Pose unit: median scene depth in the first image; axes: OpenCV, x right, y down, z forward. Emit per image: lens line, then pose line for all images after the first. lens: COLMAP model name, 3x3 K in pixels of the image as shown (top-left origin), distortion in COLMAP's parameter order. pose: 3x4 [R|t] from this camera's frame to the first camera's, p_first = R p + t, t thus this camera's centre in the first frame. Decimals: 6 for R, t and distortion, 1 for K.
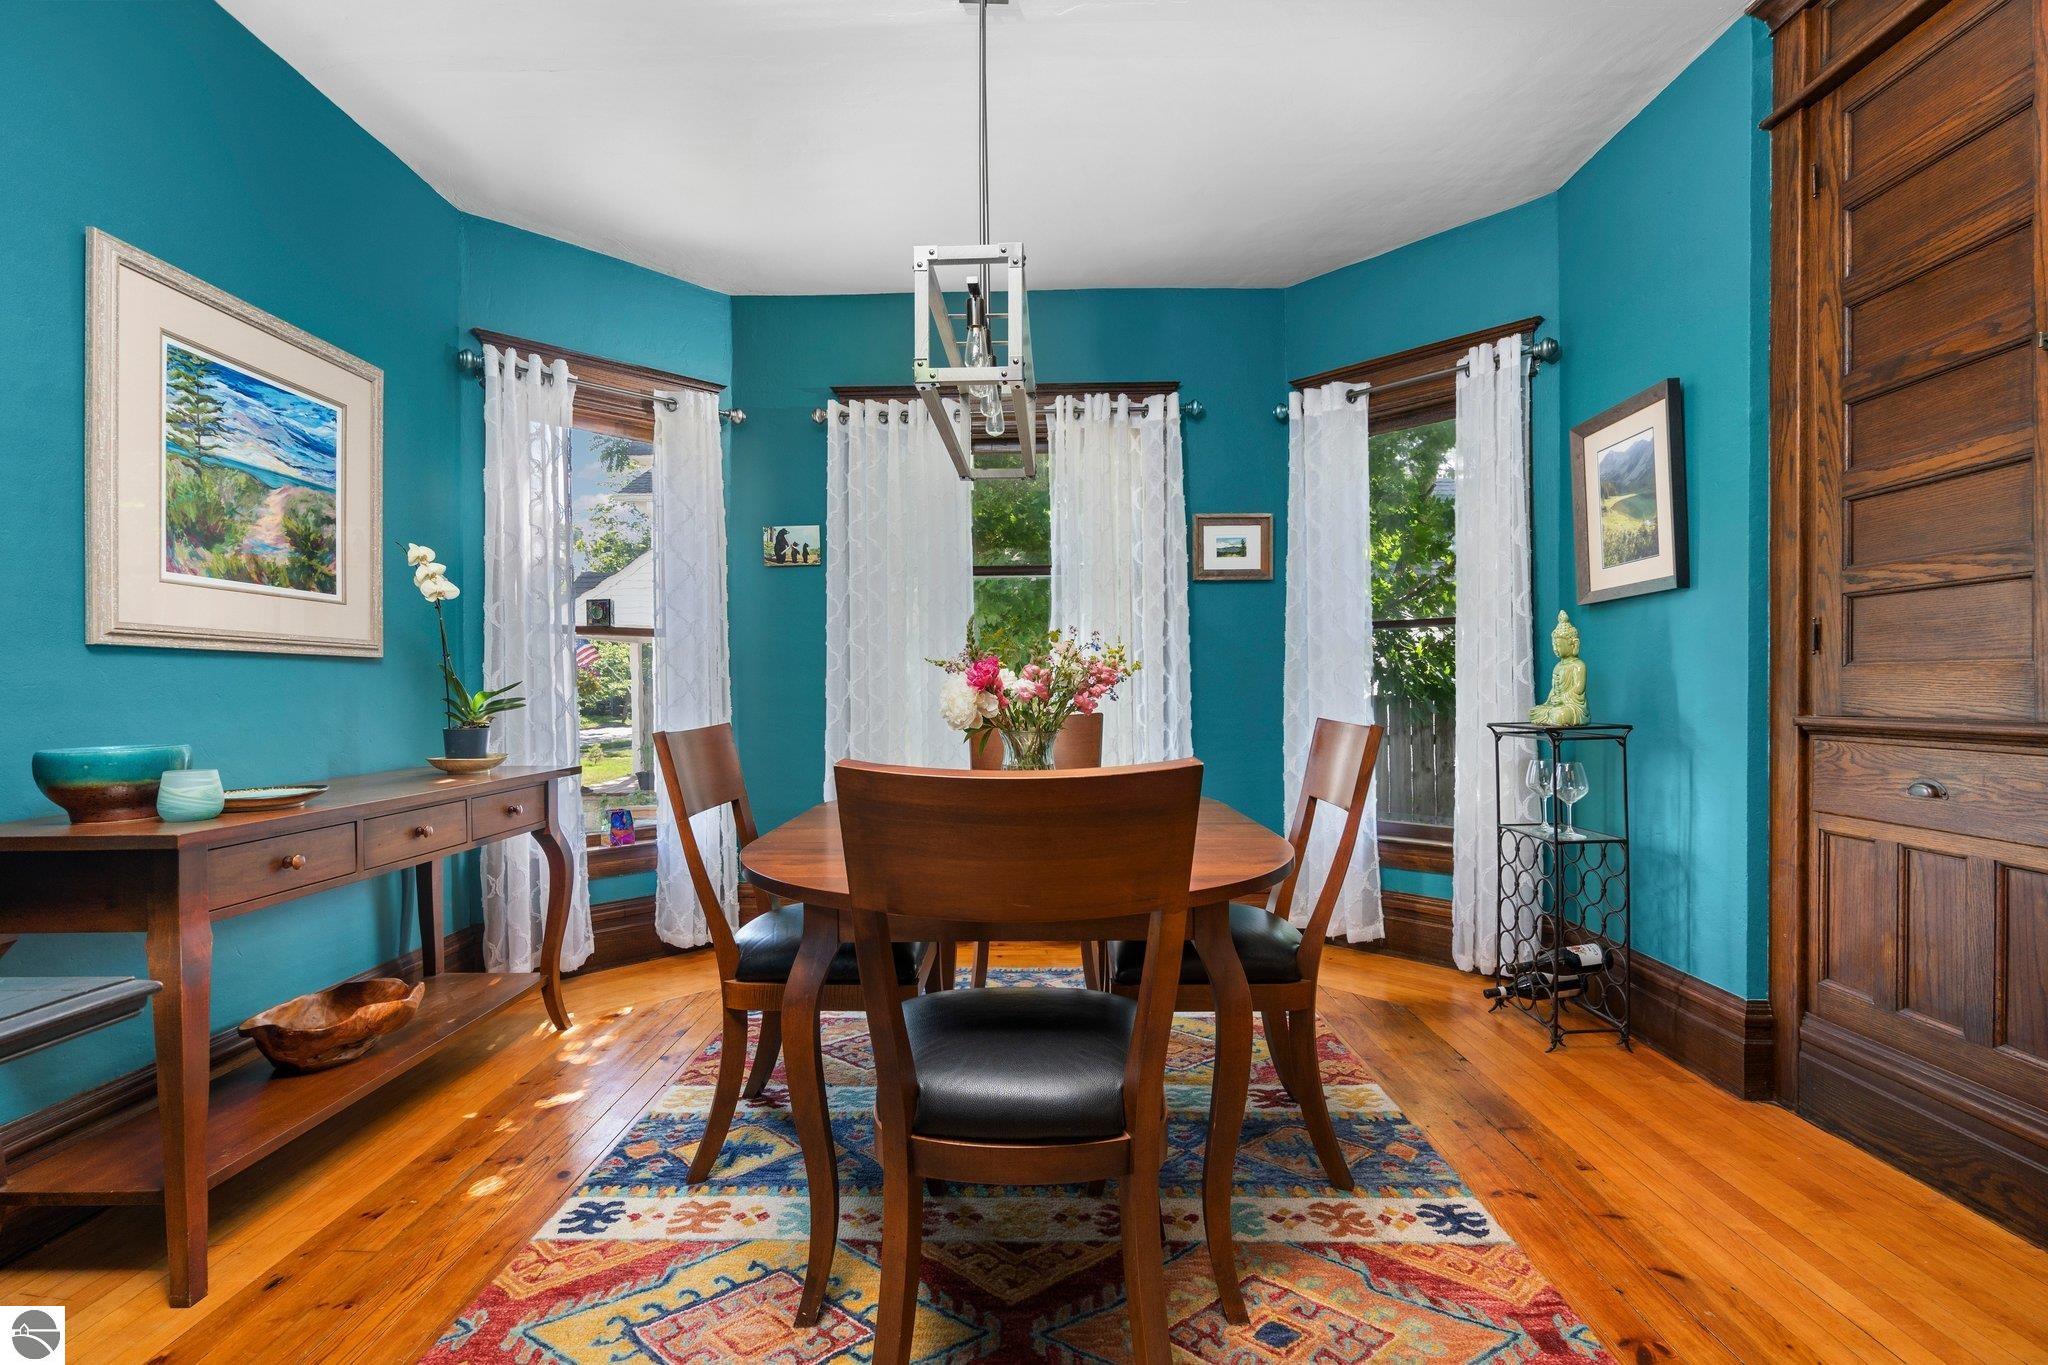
lens RADIAL K [[931.0, 0, 1002.3], [0, 931.0, 698.3], [0, 0, 1]] dist [-0.002508, 0.000595]
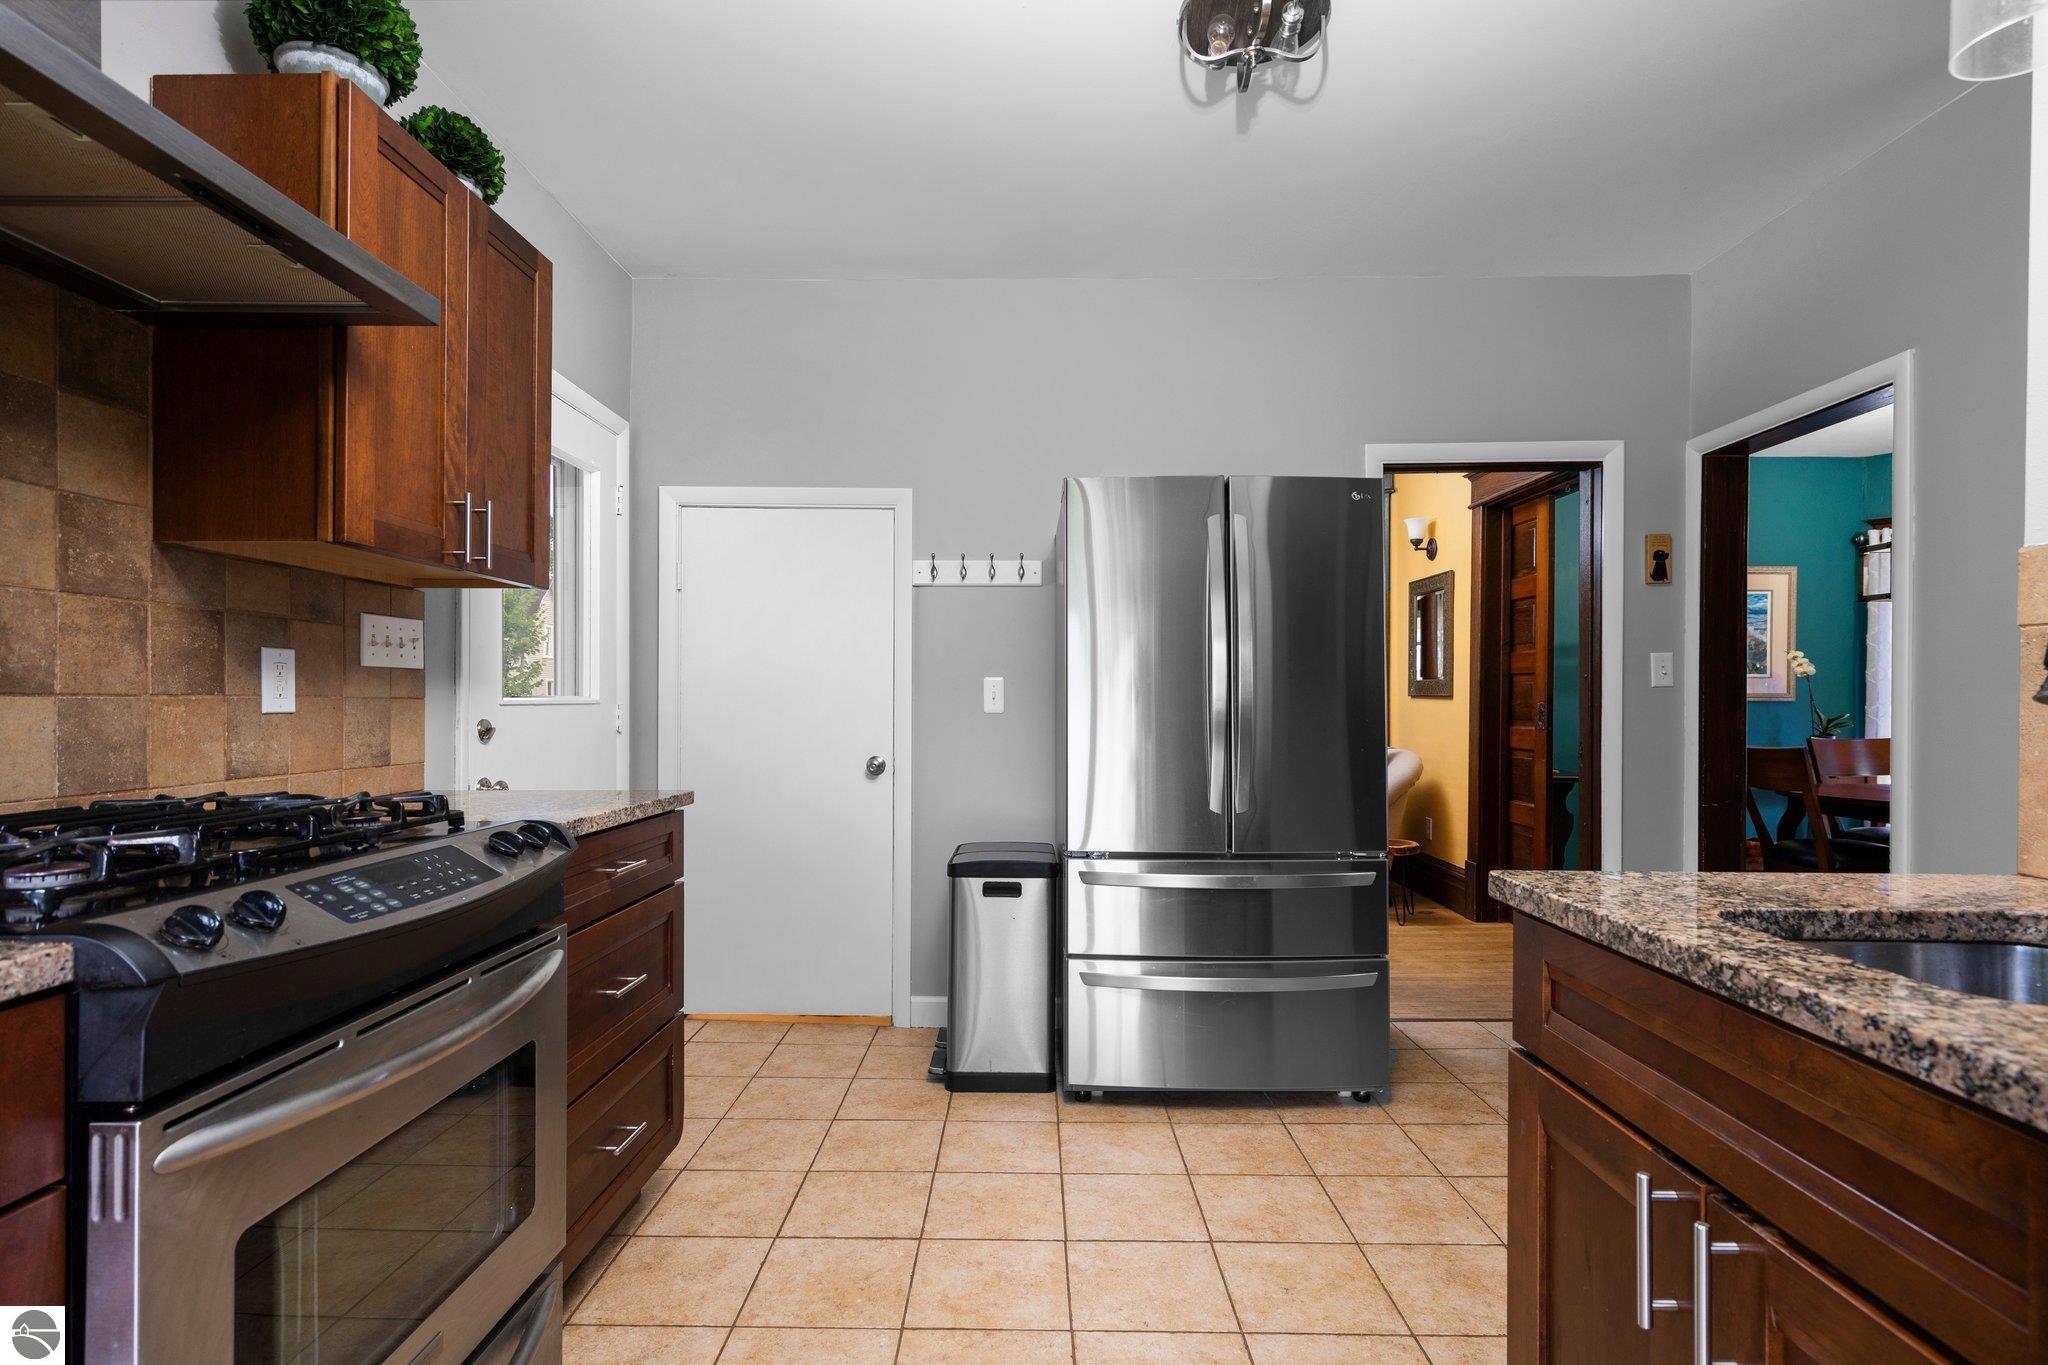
lens RADIAL K [[979.9, 0, 1020.8], [0, 979.9, 700.5], [0, 0, 1]] dist [-0.000435, 0.000098]
pose [[-0.004115, 0.007792, -0.999961, 1.696485], [-0.009434, 0.999925, 0.007831, -0.048533], [0.999947, 0.009465, -0.004042, -0.819820]]
